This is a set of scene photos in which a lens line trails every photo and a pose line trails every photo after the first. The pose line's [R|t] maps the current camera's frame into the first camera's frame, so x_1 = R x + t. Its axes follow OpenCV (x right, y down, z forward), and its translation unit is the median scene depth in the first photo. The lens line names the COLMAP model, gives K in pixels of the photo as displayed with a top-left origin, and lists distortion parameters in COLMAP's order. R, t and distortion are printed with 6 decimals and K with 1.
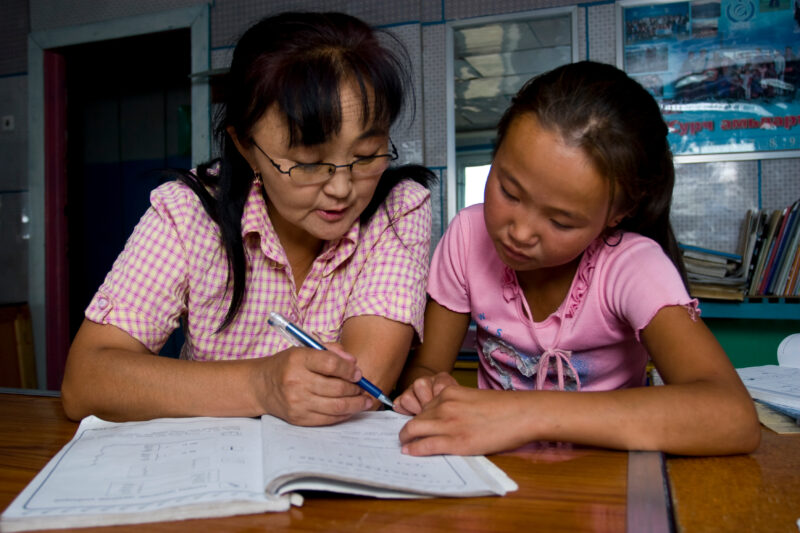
lens RADIAL K [[781.5, 0, 400.0], [0, 781.5, 266.5], [0, 0, 1]] dist [-0.121147, 0.341458]
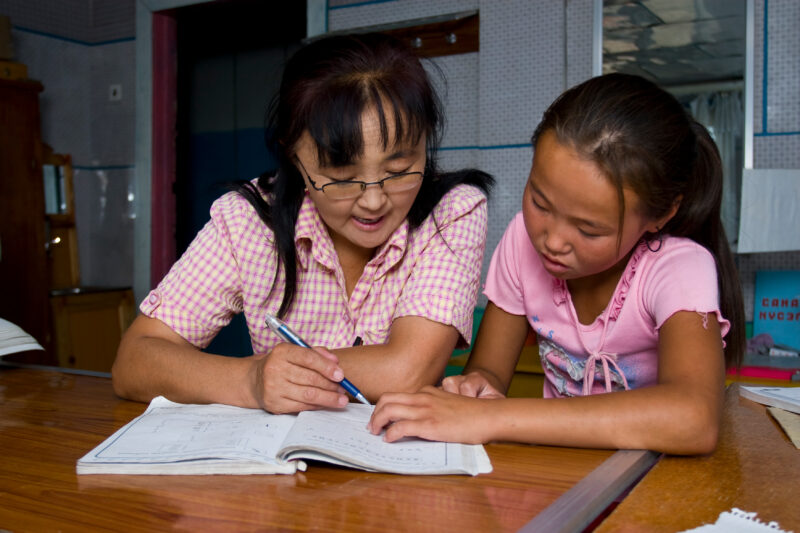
lens RADIAL K [[952.1, 0, 400.0], [0, 952.1, 266.5], [0, 0, 1]] dist [0.014893, -0.005996]
pose [[0.983986, 0.009073, -0.178015, 0.169640], [-0.006987, 0.999899, 0.012340, -0.021007], [0.178109, -0.010898, 0.983950, -0.271414]]
